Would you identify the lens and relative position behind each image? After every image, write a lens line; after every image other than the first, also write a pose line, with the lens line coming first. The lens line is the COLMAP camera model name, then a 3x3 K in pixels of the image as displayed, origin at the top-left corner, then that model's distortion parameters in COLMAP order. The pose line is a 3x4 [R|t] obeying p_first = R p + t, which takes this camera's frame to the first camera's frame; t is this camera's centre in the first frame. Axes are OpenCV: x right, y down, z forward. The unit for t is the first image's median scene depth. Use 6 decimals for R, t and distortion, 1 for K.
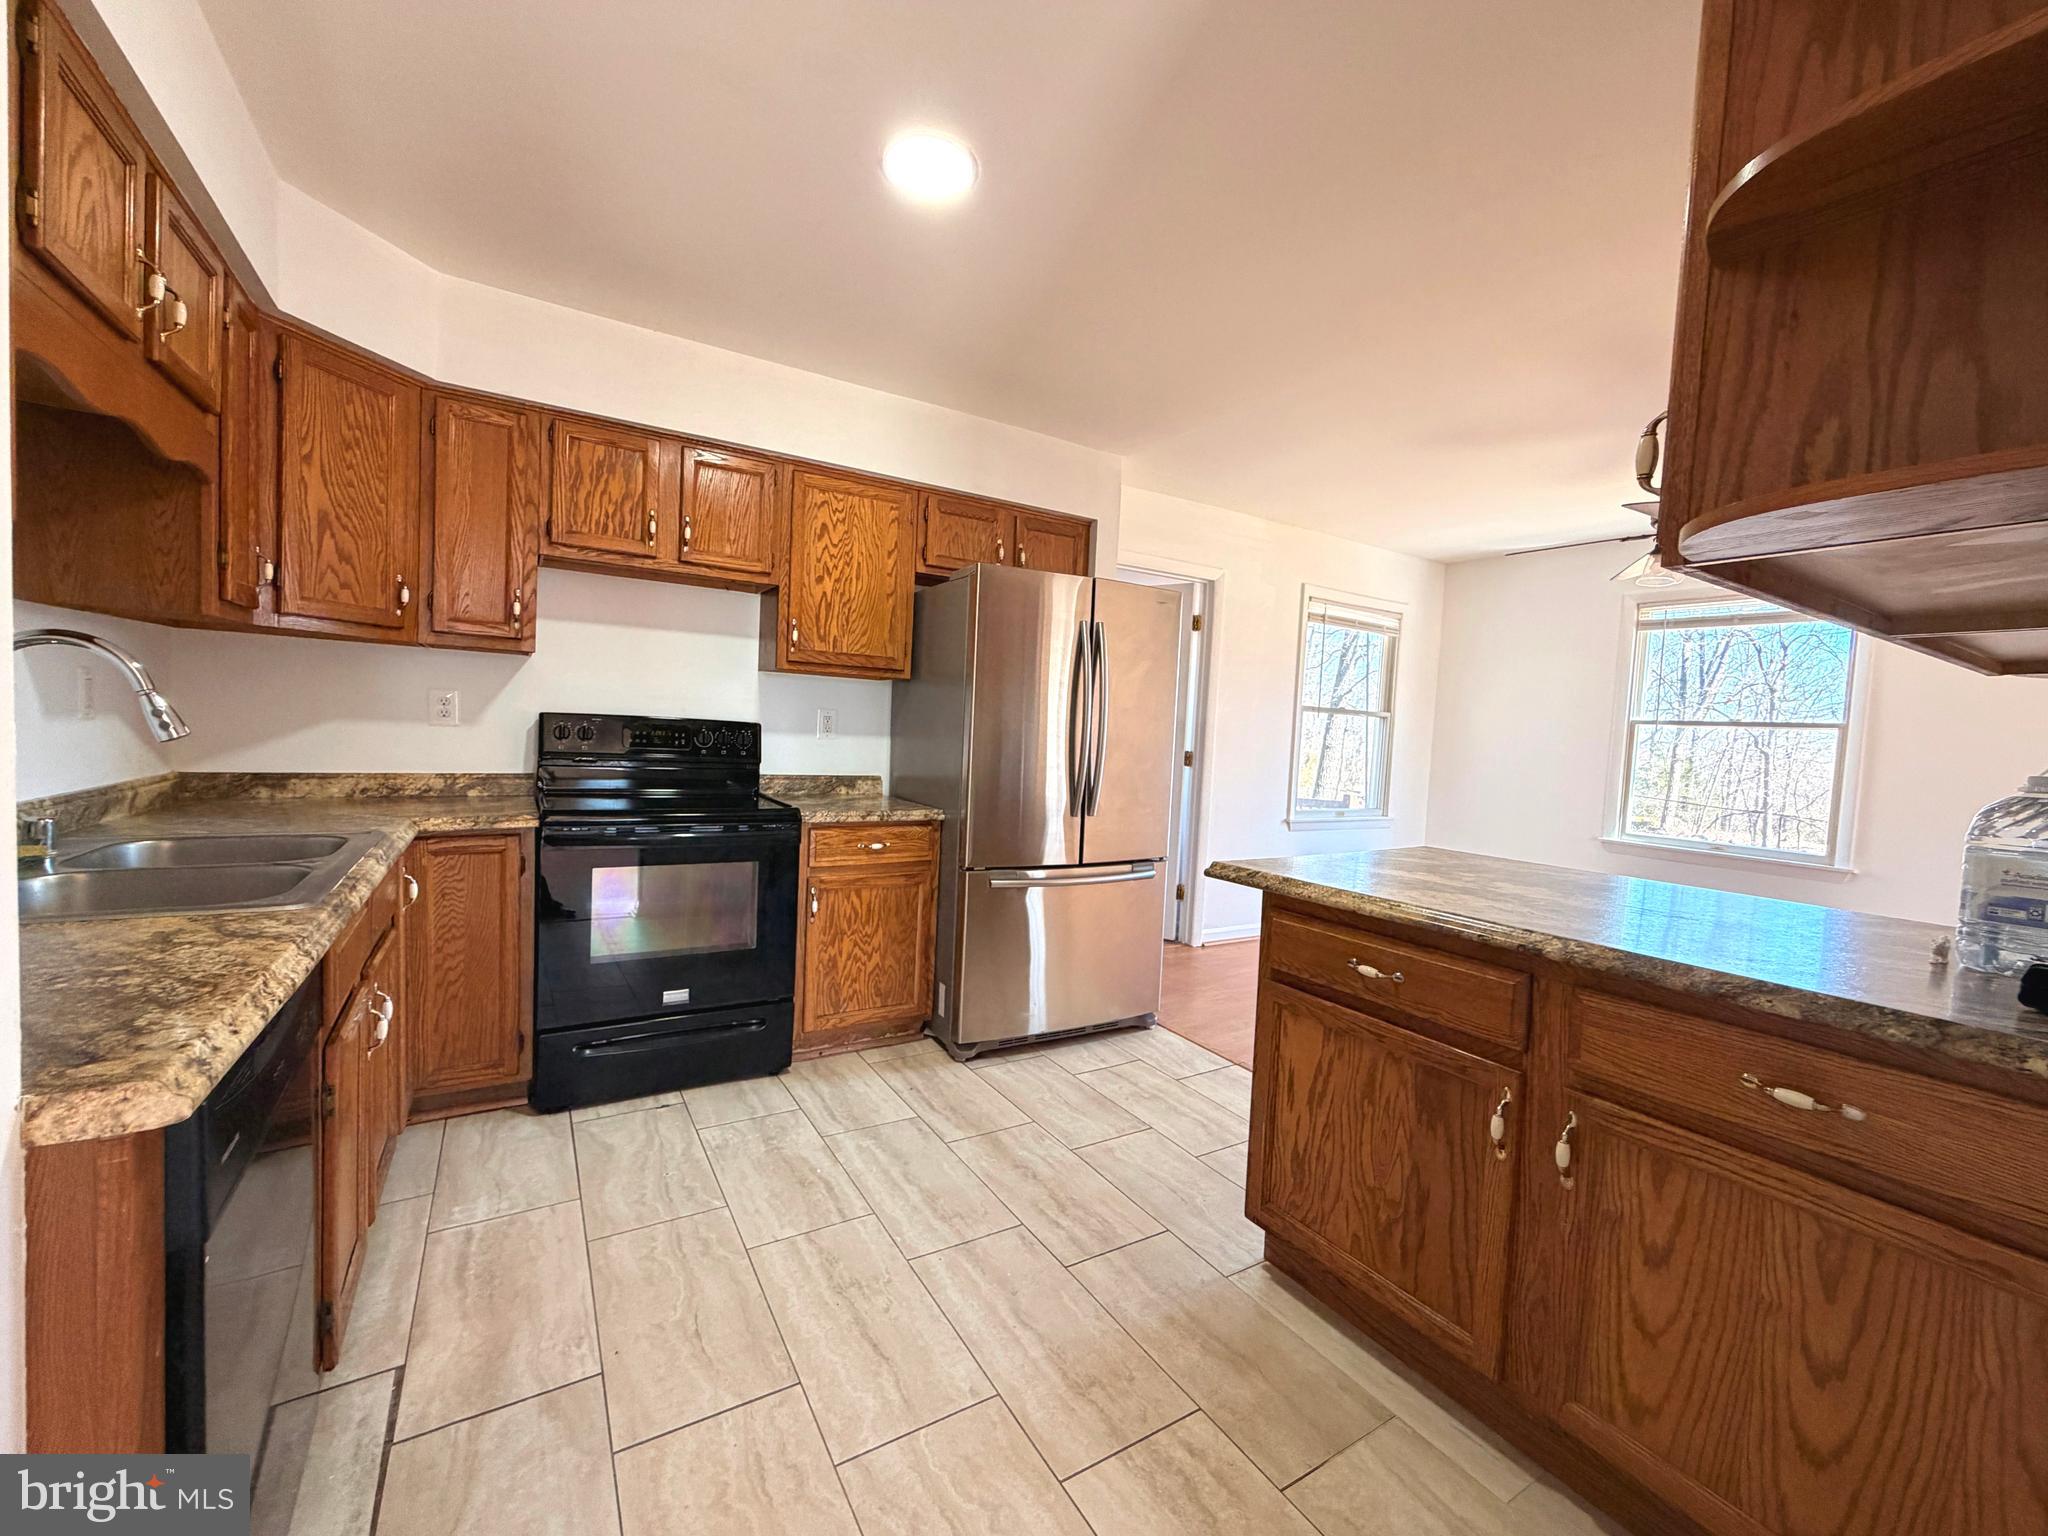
lens RADIAL K [[815.7, 0, 1013.7], [0, 815.7, 771.5], [0, 0, 1]] dist [0.000950, -0.000362]
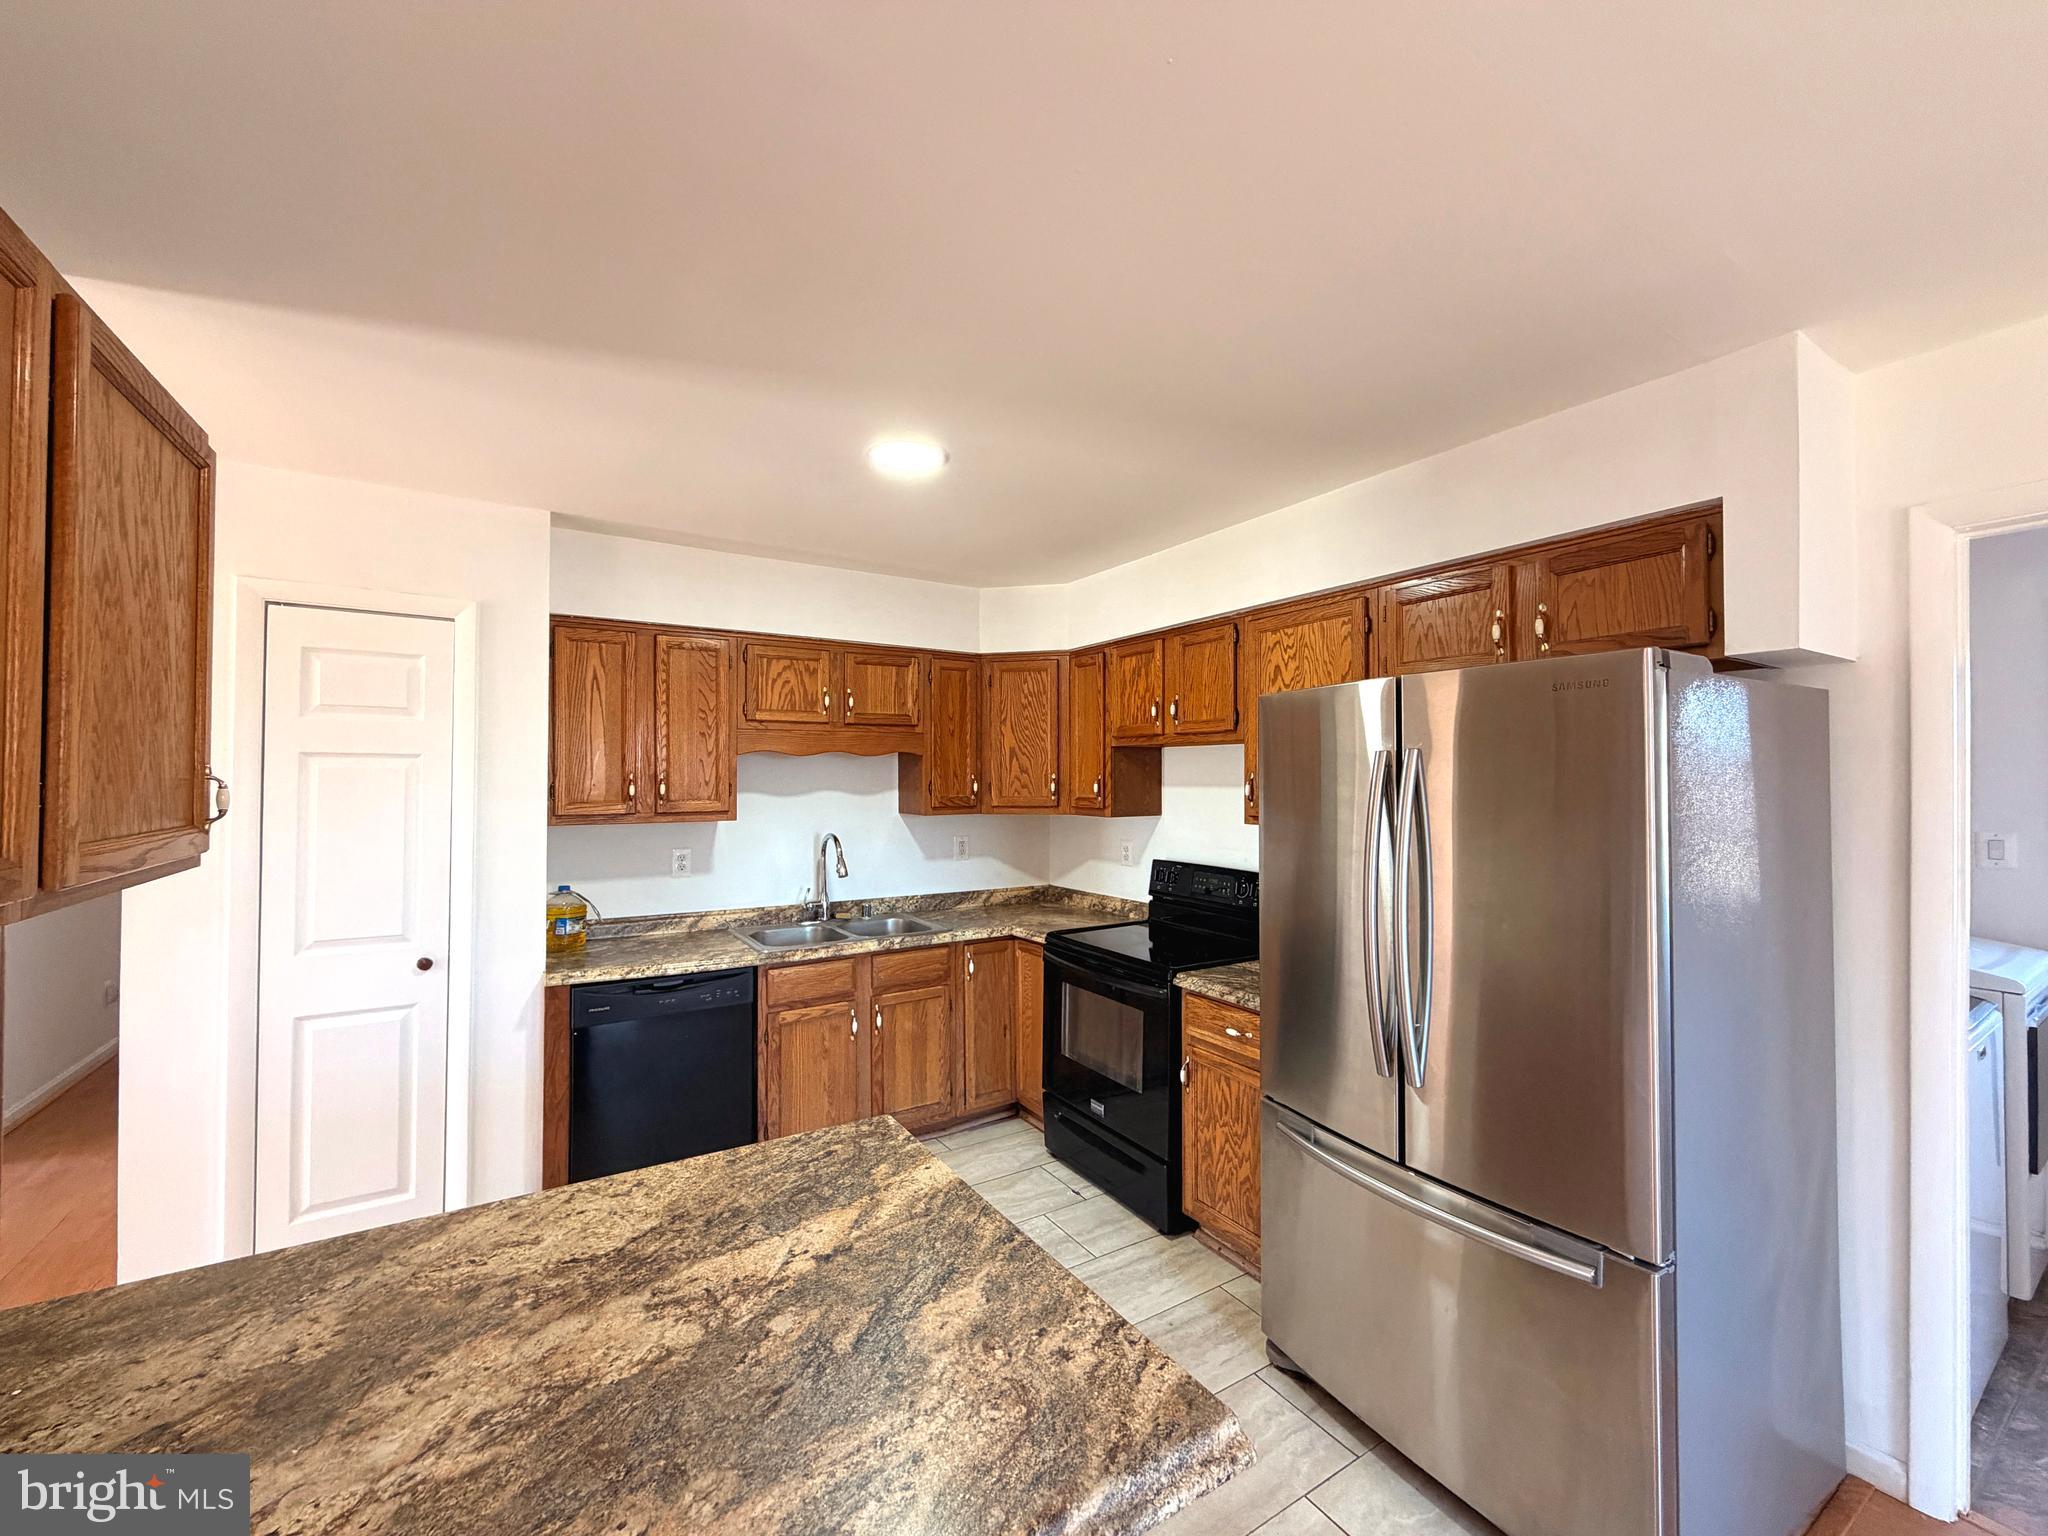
lens RADIAL K [[815.7, 0, 1015.2], [0, 815.7, 769.3], [0, 0, 1]] dist [0.000950, -0.000362]
pose [[0.014941, -0.058816, -0.998157, 0.708849], [-0.056102, 0.996647, -0.059567, -0.122195], [0.998313, 0.056889, 0.011592, 0.738261]]
